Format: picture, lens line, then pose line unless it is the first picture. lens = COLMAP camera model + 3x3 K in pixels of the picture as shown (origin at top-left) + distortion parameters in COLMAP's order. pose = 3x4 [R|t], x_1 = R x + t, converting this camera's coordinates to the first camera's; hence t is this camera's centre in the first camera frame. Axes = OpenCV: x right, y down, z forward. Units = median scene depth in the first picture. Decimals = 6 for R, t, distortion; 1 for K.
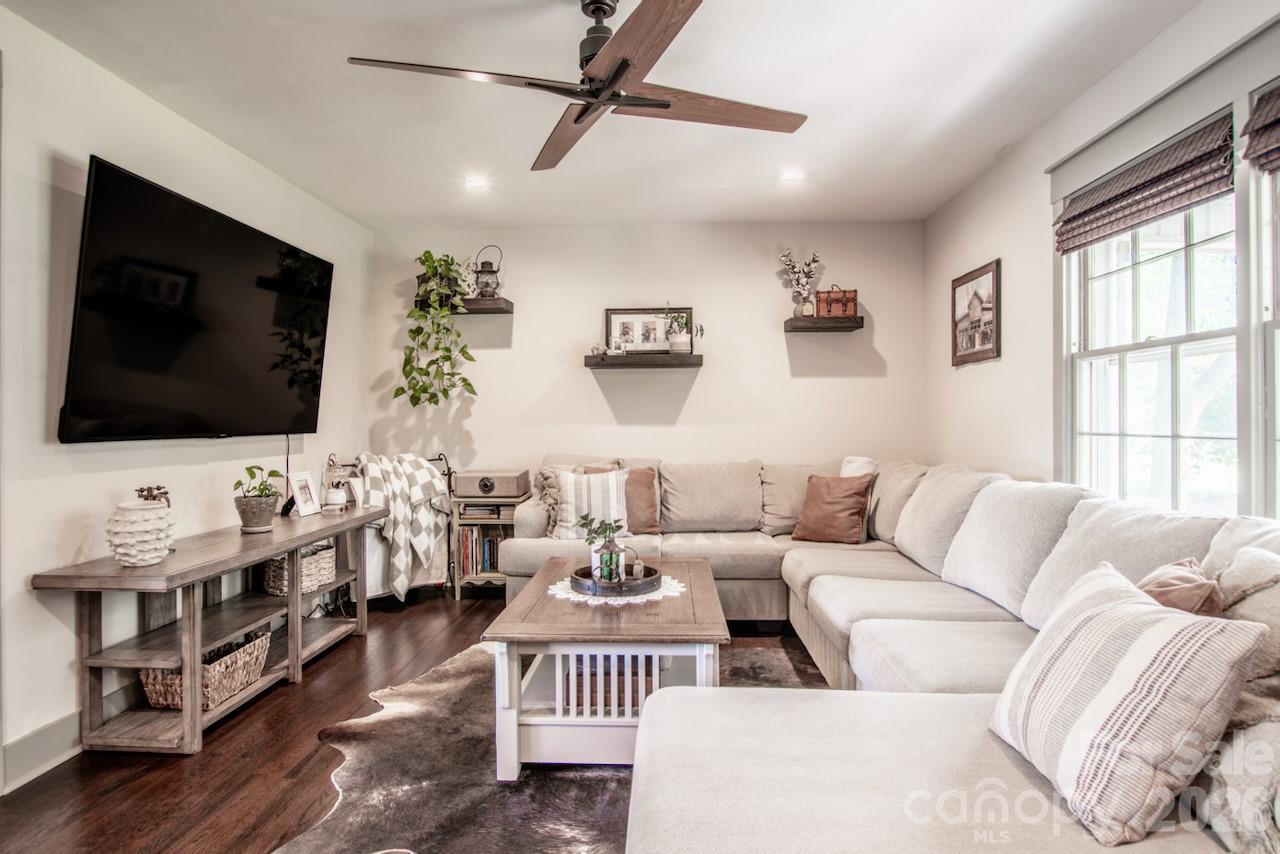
lens RADIAL K [[713.8, 0, 617.8], [0, 713.8, 419.4], [0, 0, 1]] dist [-0.026032, 0.008926]
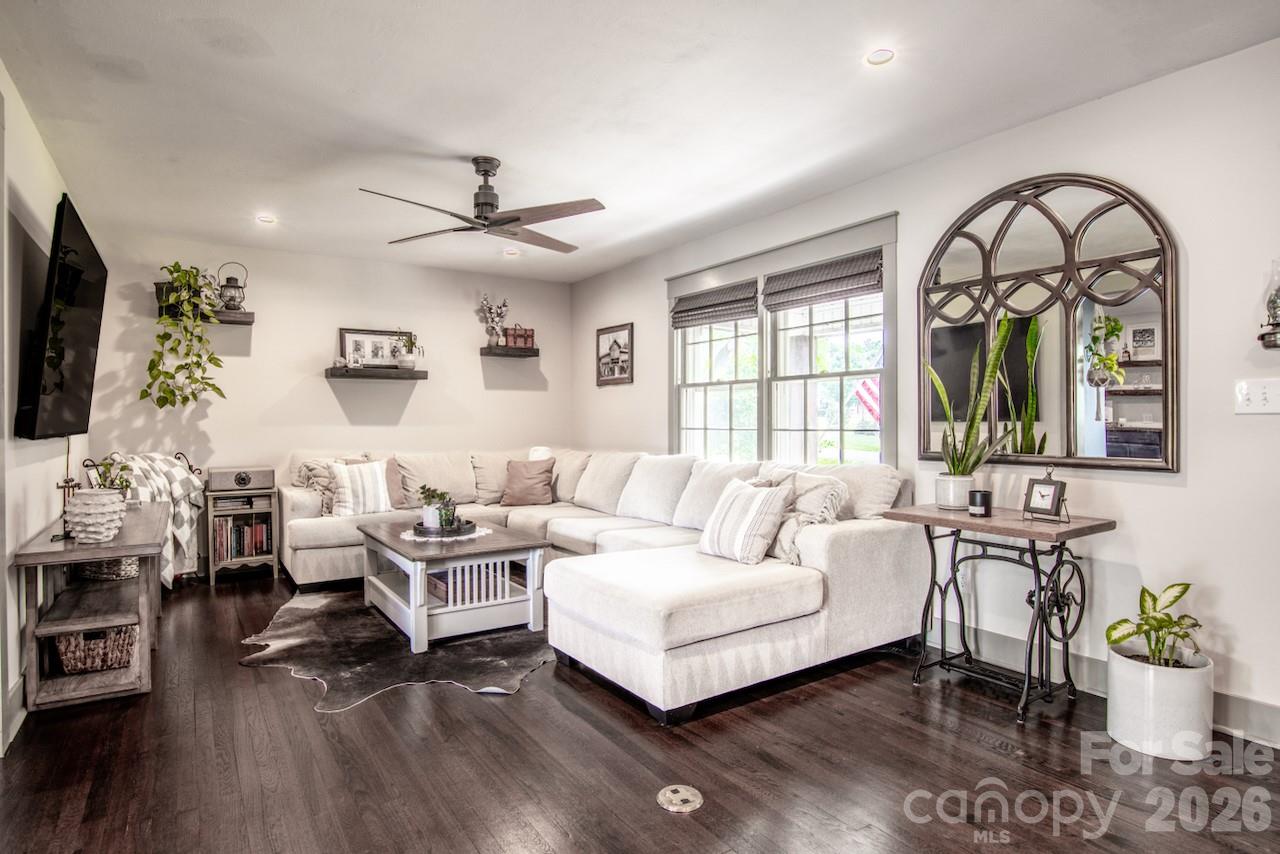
lens RADIAL K [[713.8, 0, 629.4], [0, 713.8, 427.3], [0, 0, 1]] dist [-0.026032, 0.008926]
pose [[0.806248, -0.003381, 0.591568, -0.404747], [-0.000928, 0.999975, 0.006980, 0.002784], [-0.591577, -0.006177, 0.806225, -0.298793]]
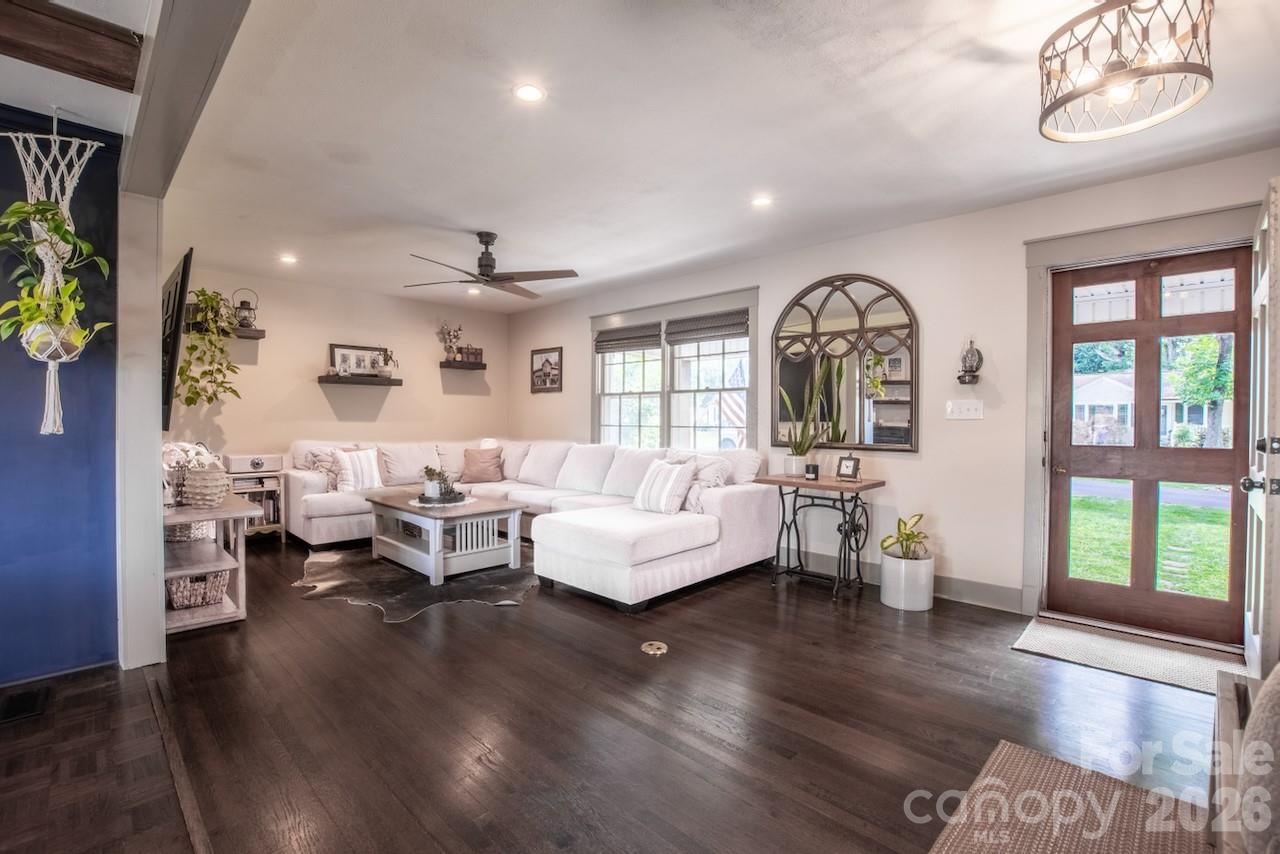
lens RADIAL K [[588.3, 0, 635.0], [0, 588.3, 429.9], [0, 0, 1]] dist [-0.031651, 0.001530]
pose [[0.661948, -0.005829, 0.749527, -0.627912], [-0.009100, 0.999834, 0.015812, 0.000949], [-0.749494, -0.017287, 0.661785, -0.357582]]
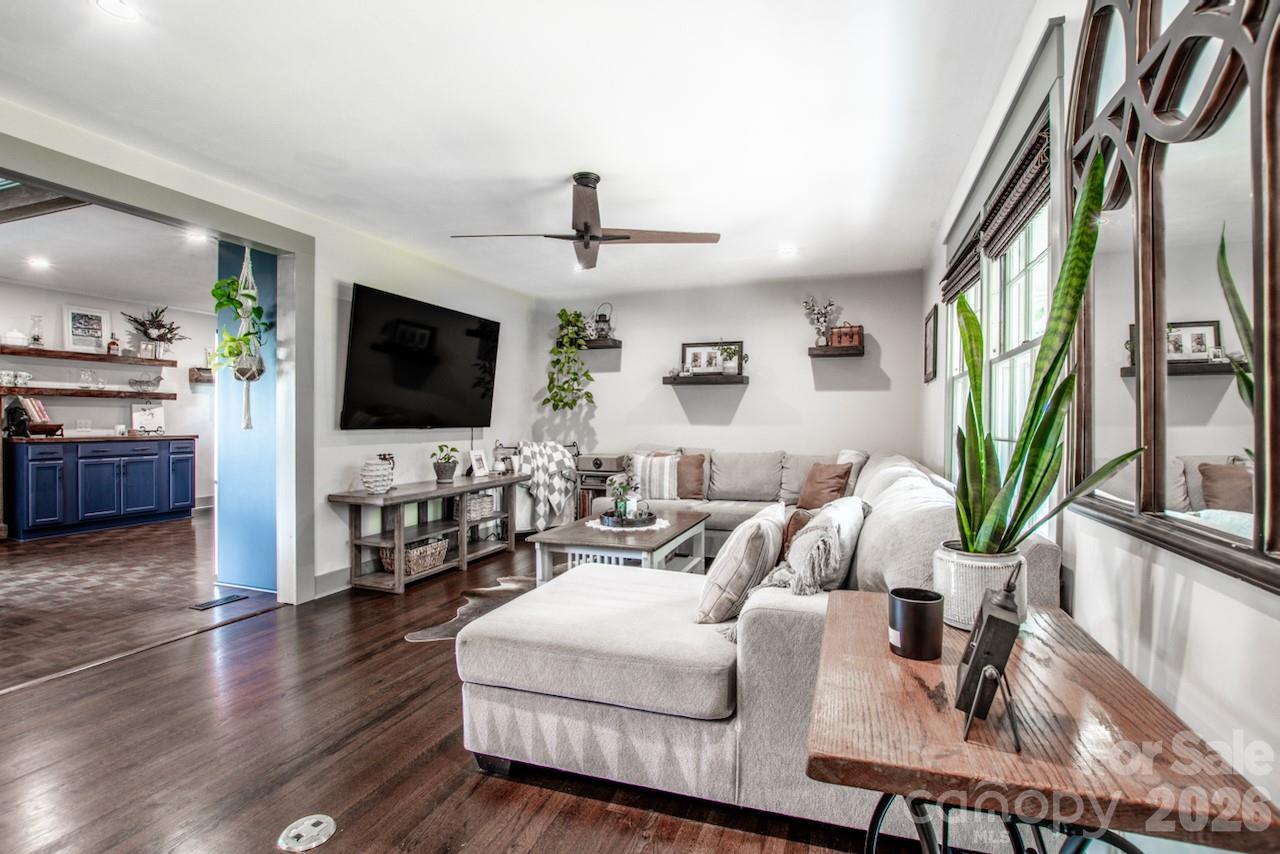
lens RADIAL K [[588.3, 0, 629.2], [0, 588.3, 428.8], [0, 0, 1]] dist [-0.031651, 0.001530]
pose [[0.958522, 0.014940, -0.284626, 0.270184], [-0.010681, 0.999807, 0.016509, -0.002520], [0.284818, -0.012784, 0.958496, -0.204717]]
